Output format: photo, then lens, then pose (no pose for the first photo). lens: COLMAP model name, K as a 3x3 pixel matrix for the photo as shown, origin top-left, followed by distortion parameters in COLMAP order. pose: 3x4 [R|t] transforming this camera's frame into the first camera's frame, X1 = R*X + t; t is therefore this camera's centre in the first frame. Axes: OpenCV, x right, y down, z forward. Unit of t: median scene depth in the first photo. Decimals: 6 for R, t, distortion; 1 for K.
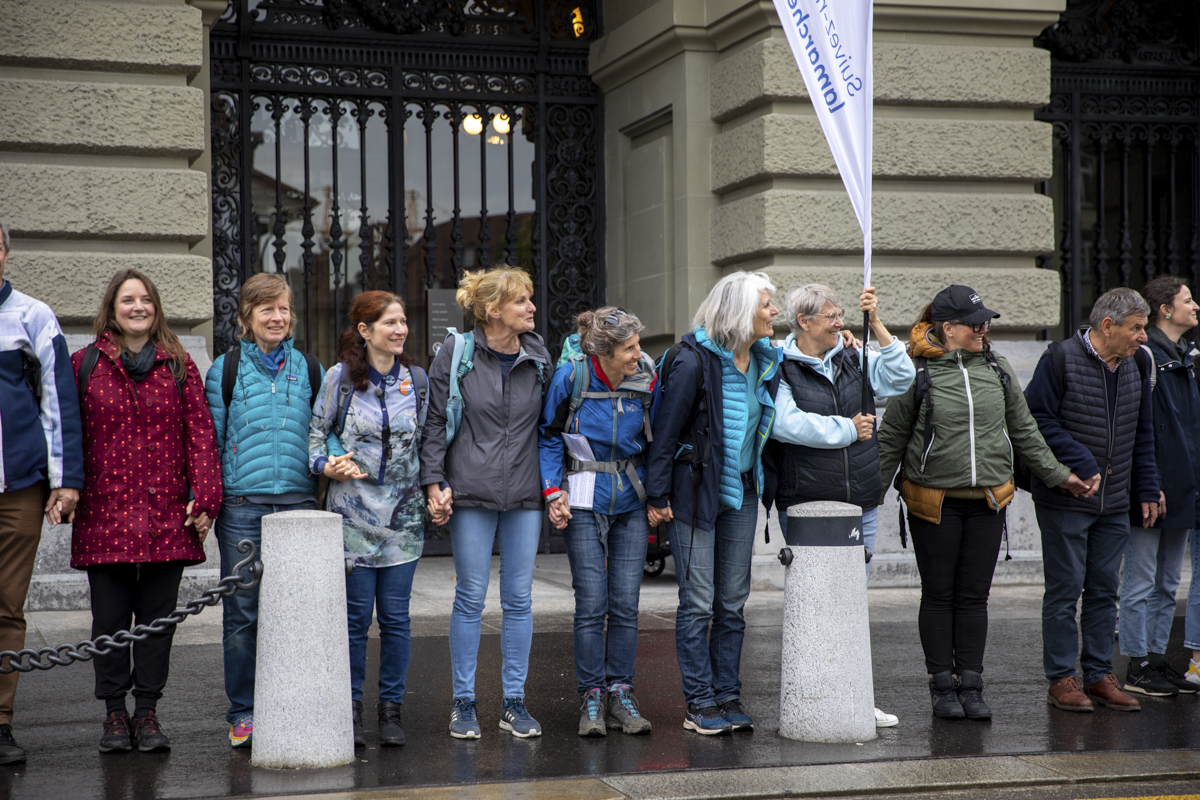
lens RADIAL K [[2307.6, 0, 600.0], [0, 2307.6, 400.0], [0, 0, 1]] dist [0.257366, 0.015902]
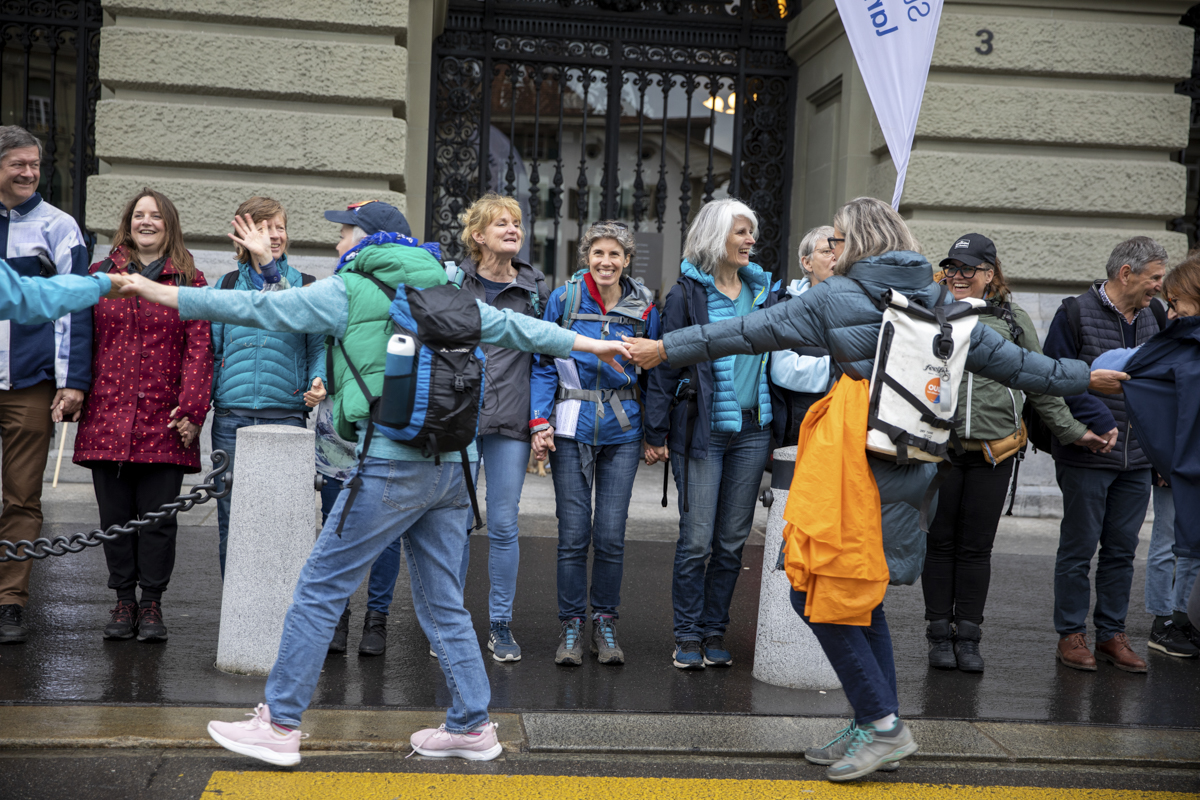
lens RADIAL K [[1705.0, 0, 600.0], [0, 1705.0, 400.0], [0, 0, 1]] dist [0.109626, 0.055814]
pose [[0.979361, 0.057975, -0.193627, 0.100096], [-0.049524, 0.997609, 0.048209, -0.004392], [0.195959, -0.037625, 0.979890, 0.177819]]
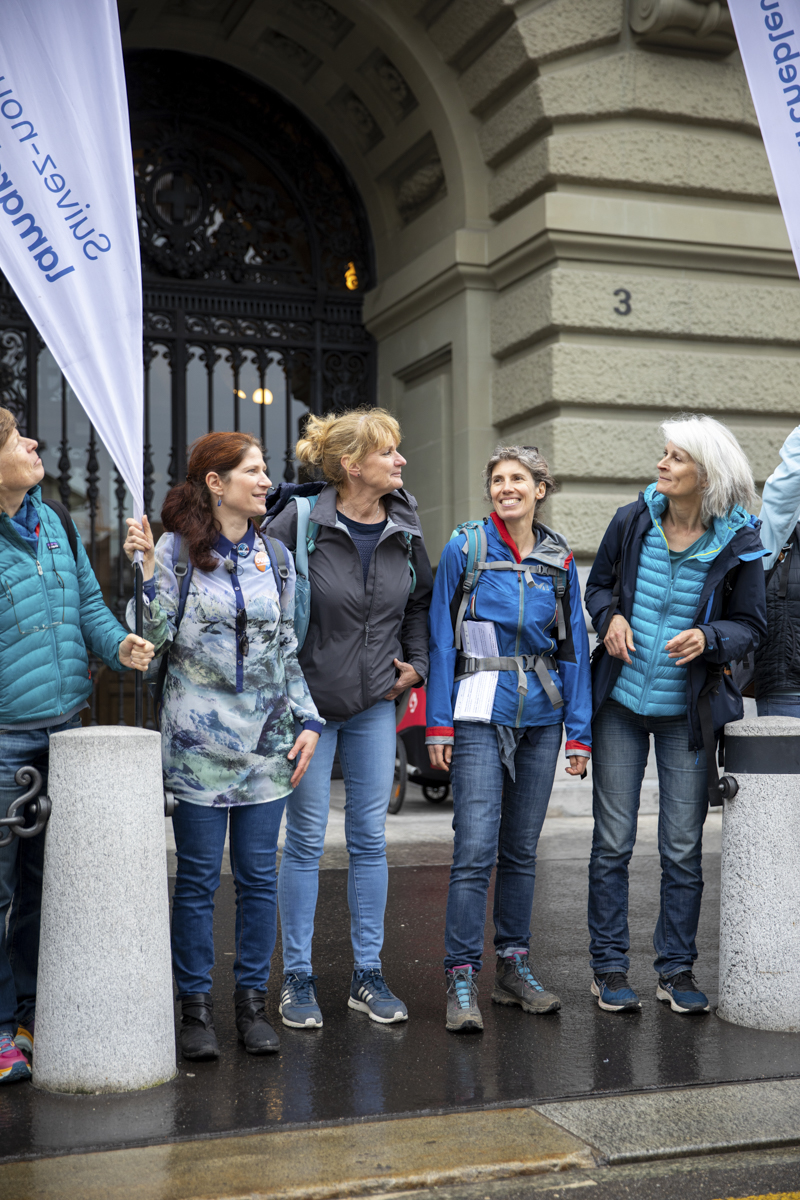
lens RADIAL K [[1705.0, 0, 400.0], [0, 1705.0, 600.0], [0, 0, 1]] dist [0.109626, 0.055814]
pose [[0.998174, 0.003431, 0.060303, -0.043020], [-0.001178, 0.999302, -0.037348, 0.017709], [-0.060389, 0.037209, 0.997481, 0.286958]]
